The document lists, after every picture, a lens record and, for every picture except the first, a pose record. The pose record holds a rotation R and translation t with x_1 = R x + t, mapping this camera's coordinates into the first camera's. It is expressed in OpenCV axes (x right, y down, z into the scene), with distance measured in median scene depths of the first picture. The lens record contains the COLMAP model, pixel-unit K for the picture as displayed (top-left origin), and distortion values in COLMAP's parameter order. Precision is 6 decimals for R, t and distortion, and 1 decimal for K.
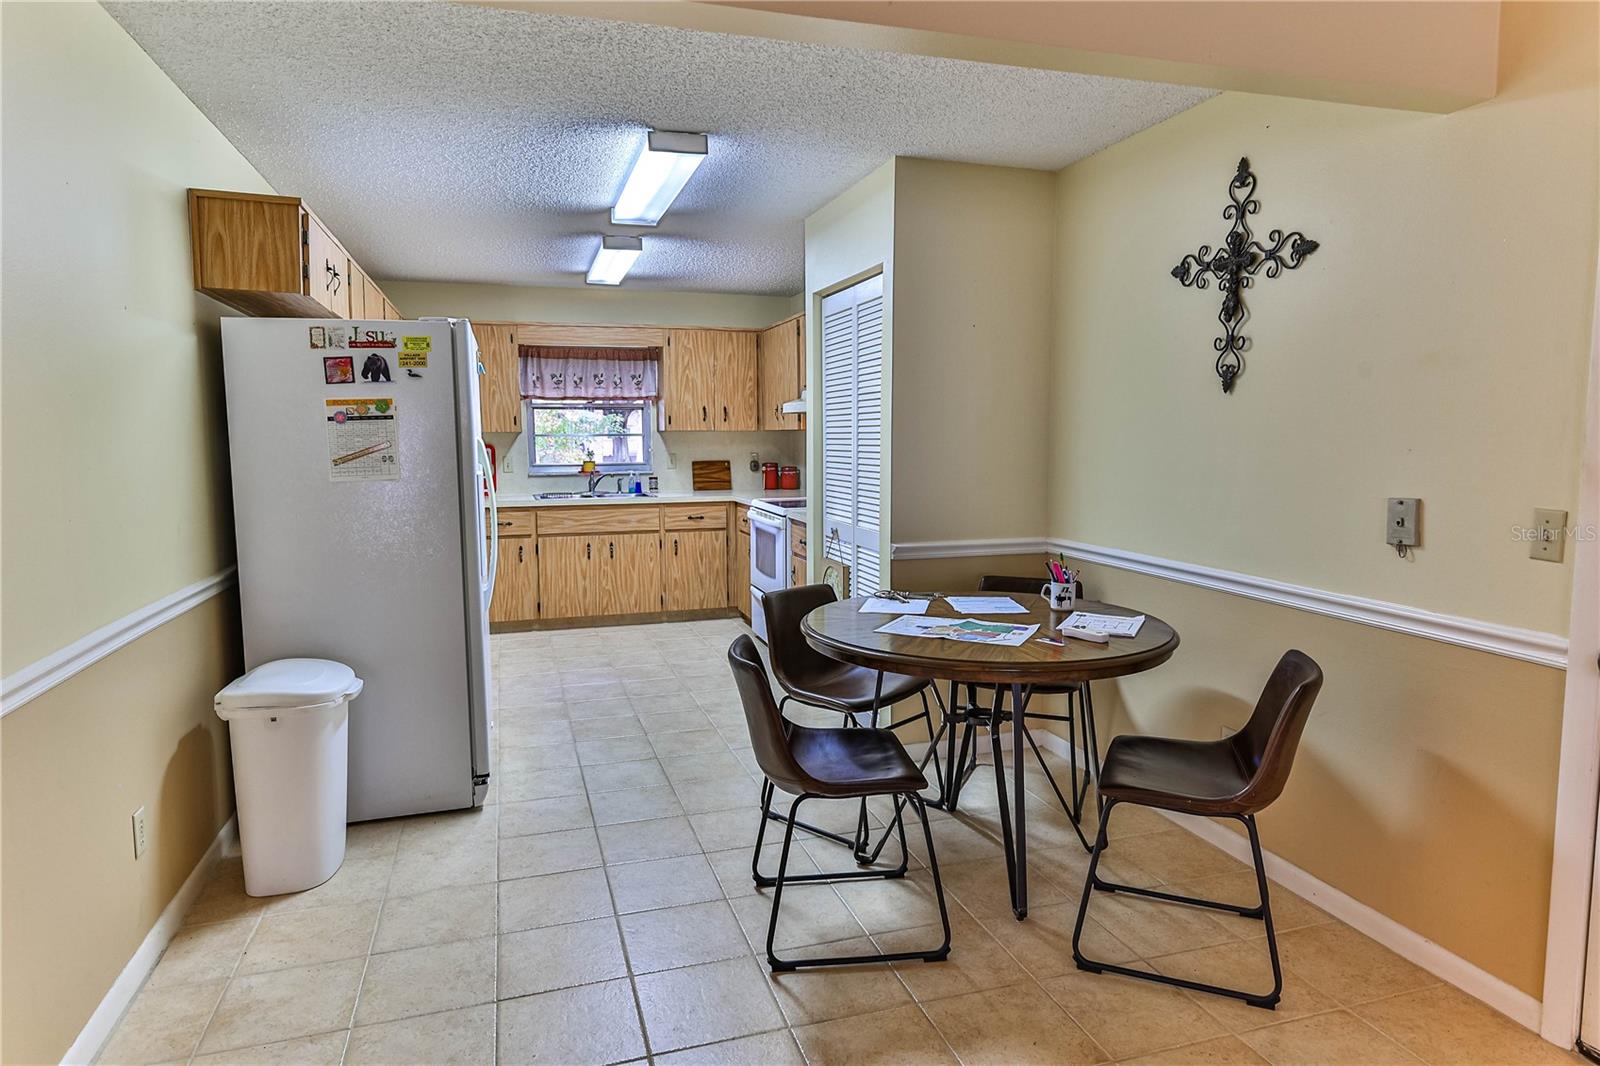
lens RADIAL K [[951.0, 0, 803.5], [0, 951.0, 523.8], [0, 0, 1]] dist [0.000394, -0.007189]
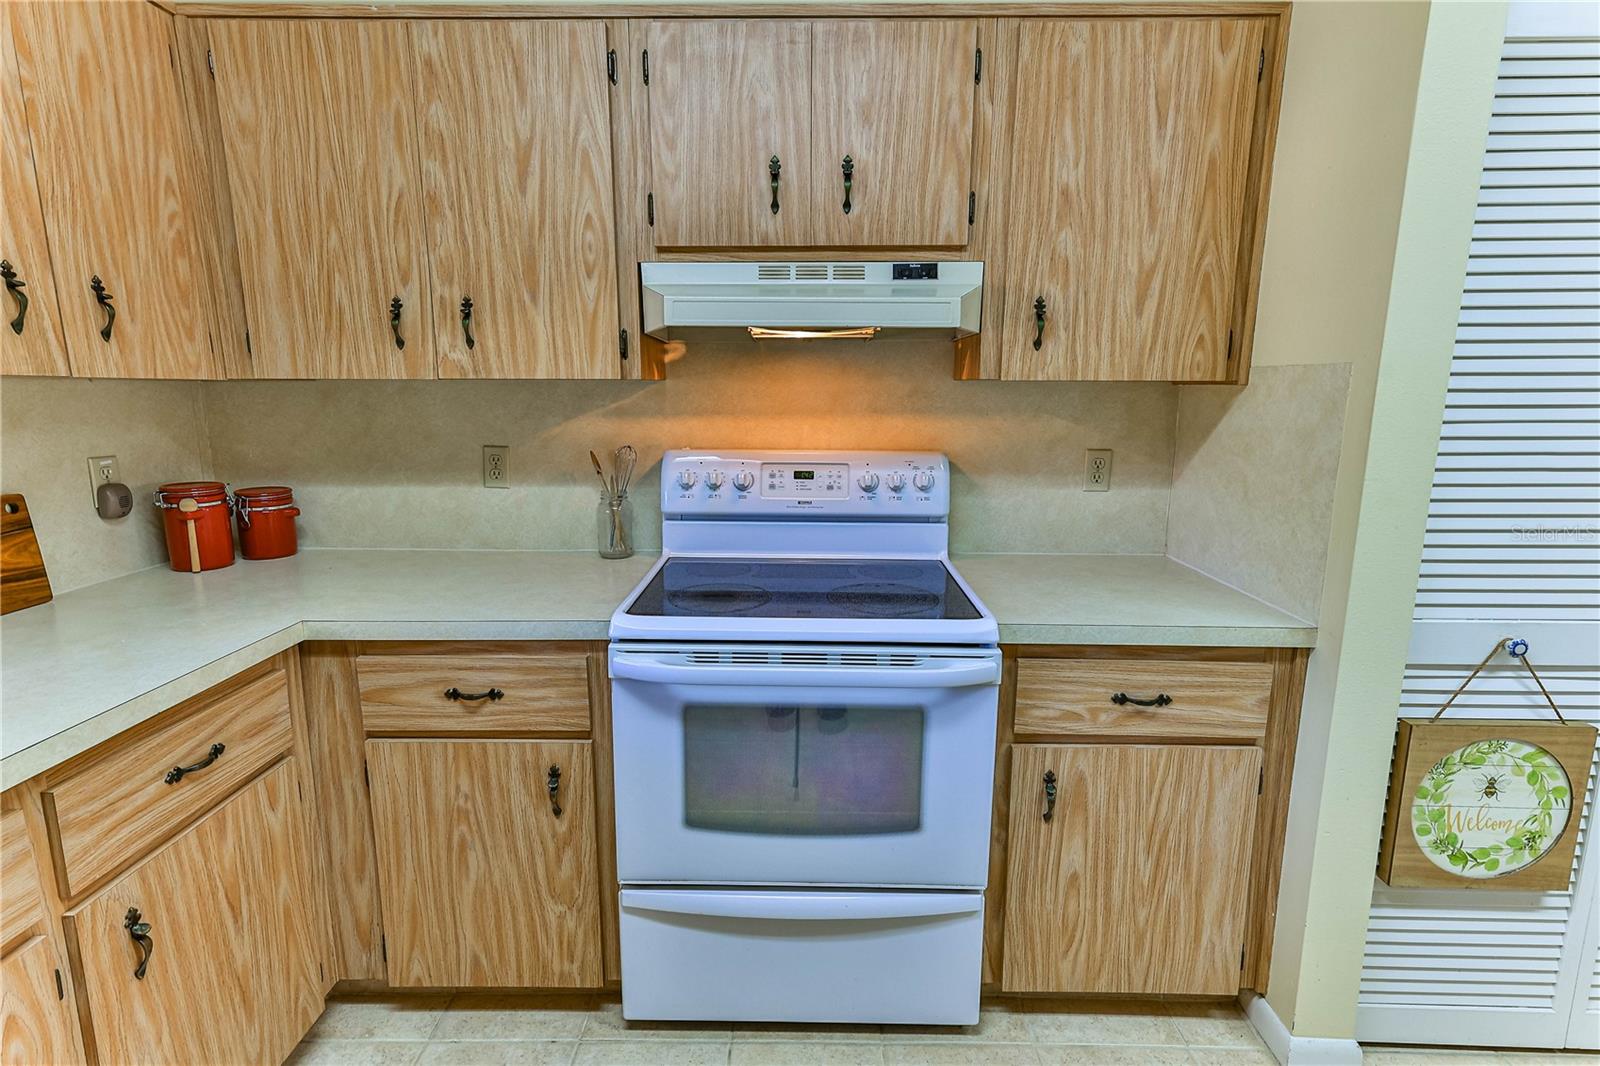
lens RADIAL K [[765.9, 0, 797.8], [0, 765.9, 524.2], [0, 0, 1]] dist [0.011760, -0.002568]
pose [[0.311364, -0.163106, 0.936189, -0.478460], [0.091268, 0.985739, 0.141384, -0.156457], [-0.945898, 0.041422, 0.321809, 1.657357]]
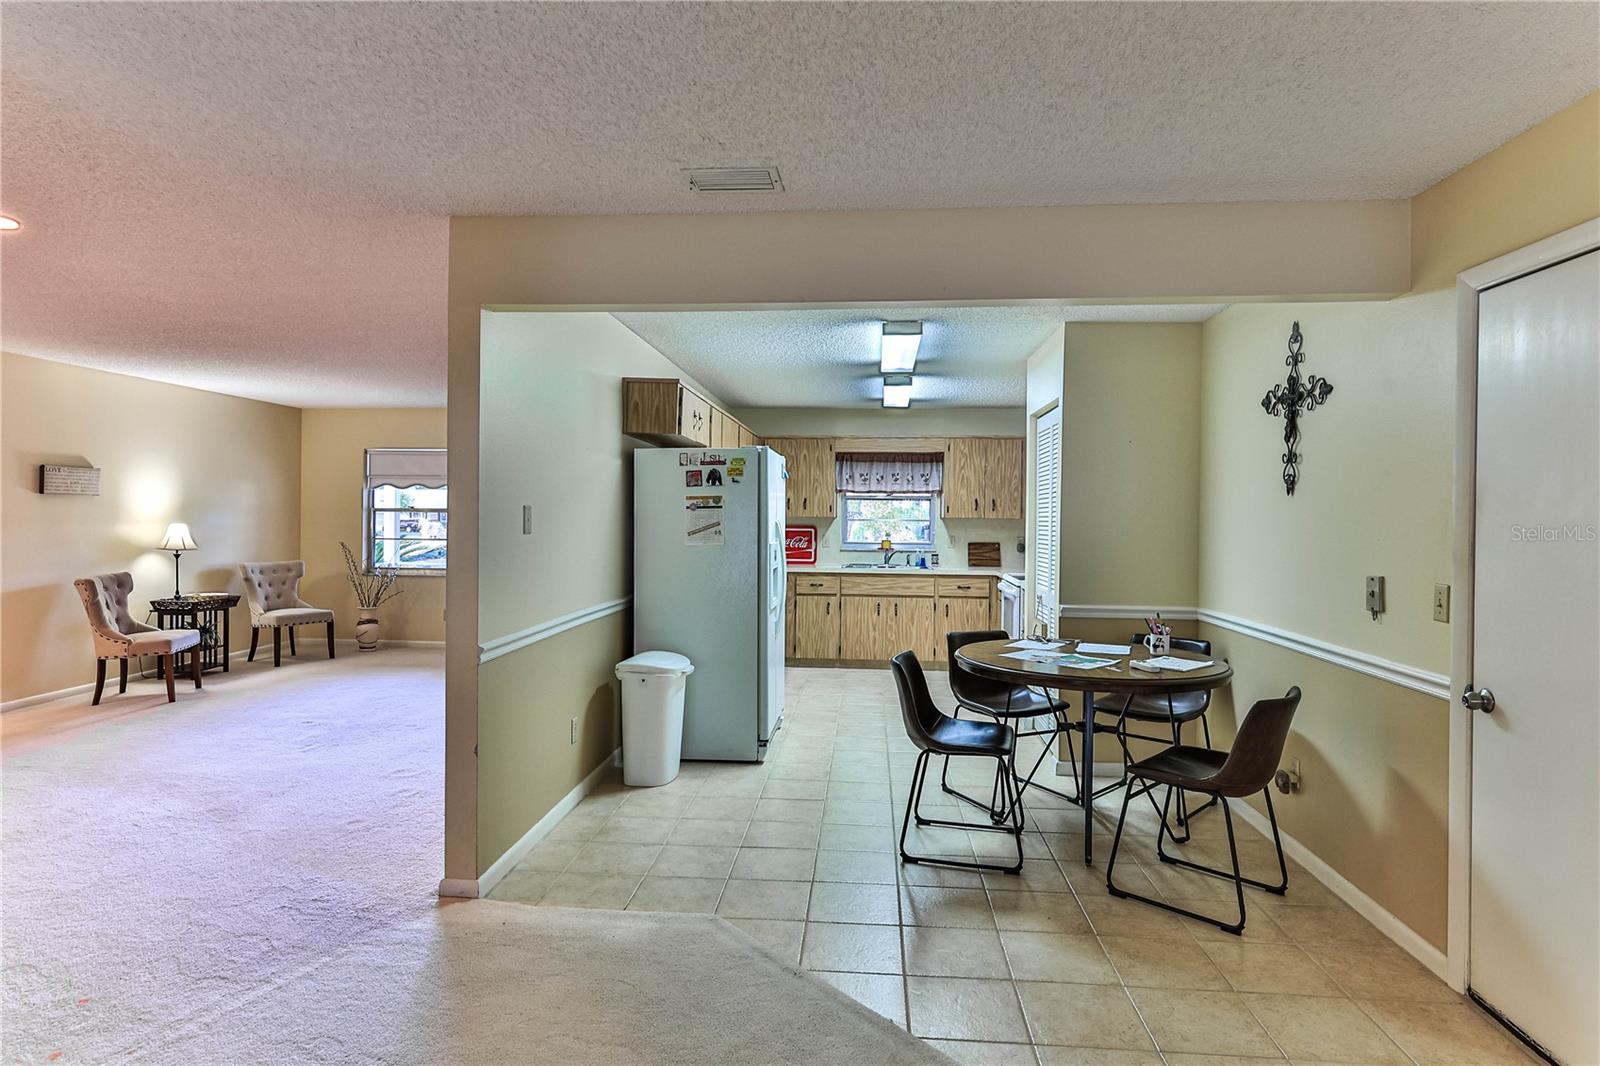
lens RADIAL K [[896.6, 0, 792.2], [0, 896.6, 522.8], [0, 0, 1]] dist [-0.033950, -0.001620]
pose [[0.922584, 0.016920, -0.385425, 0.269732], [-0.051888, 0.995403, -0.080505, 0.031965], [0.382290, 0.094271, 0.919221, -0.360091]]
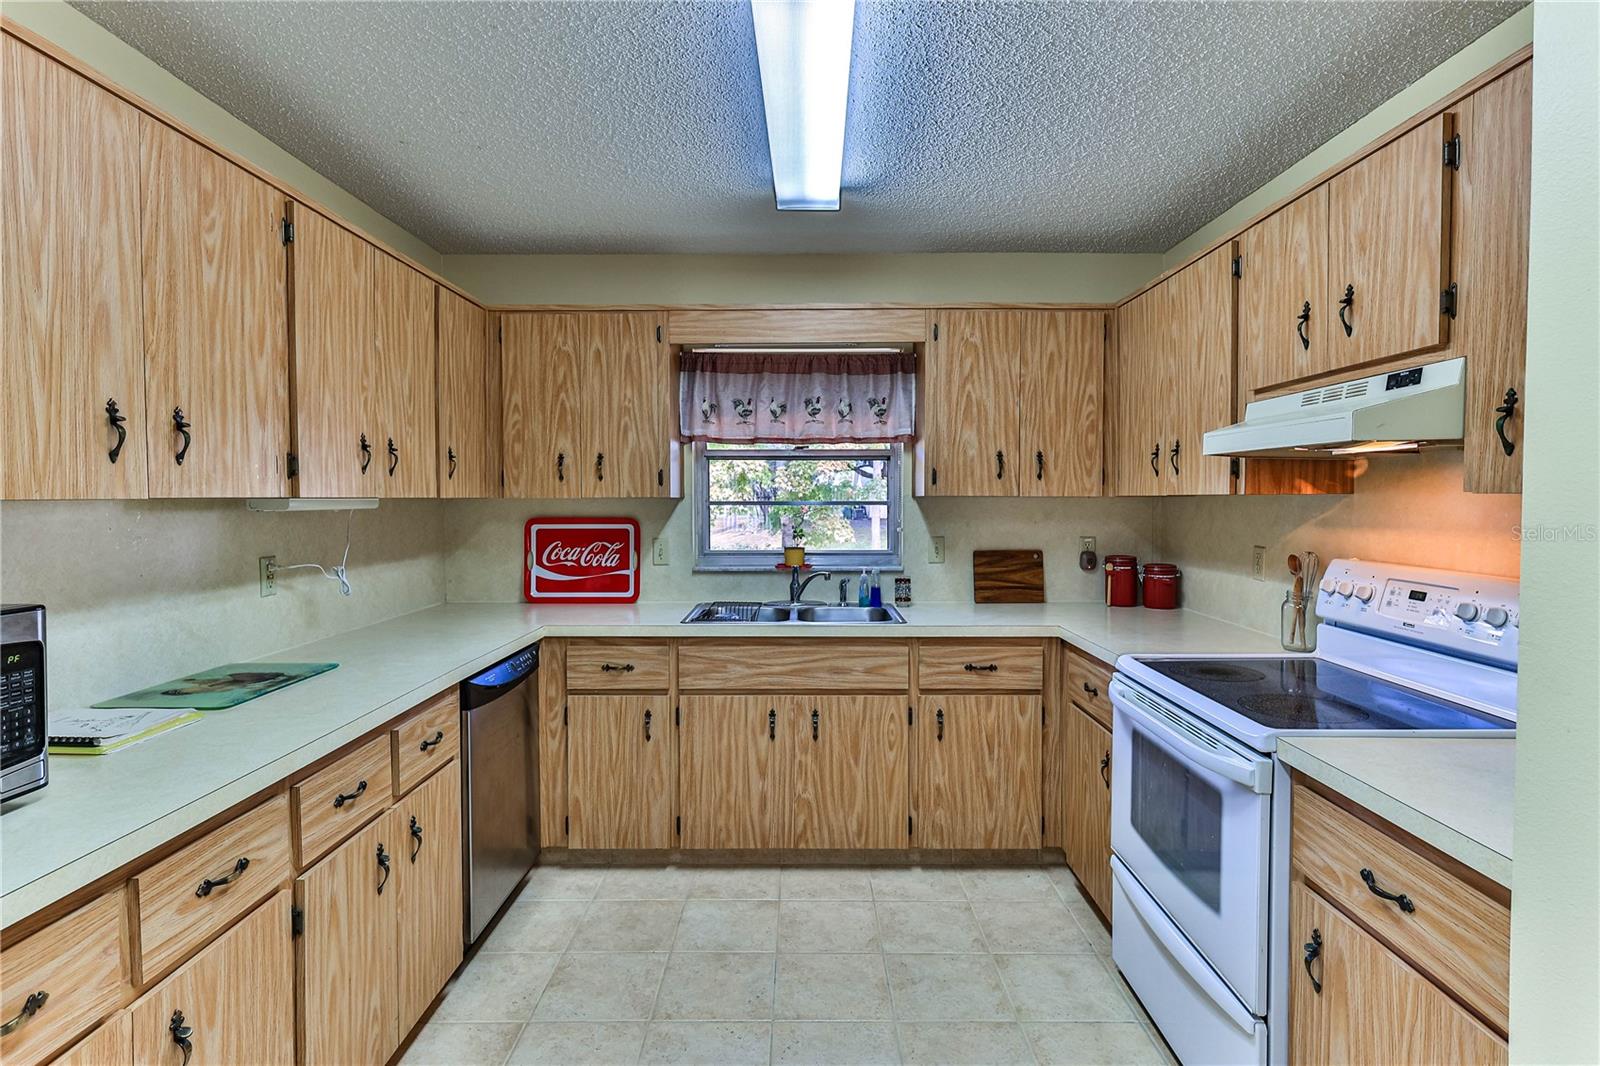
lens RADIAL K [[801.0, 0, 802.6], [0, 801.0, 523.6], [0, 0, 1]] dist [0.000777, -0.000598]
pose [[0.951964, 0.013116, -0.305930, -0.153667], [-0.033479, 0.997551, -0.061409, -0.110509], [0.304376, 0.068701, 0.950071, 1.161421]]
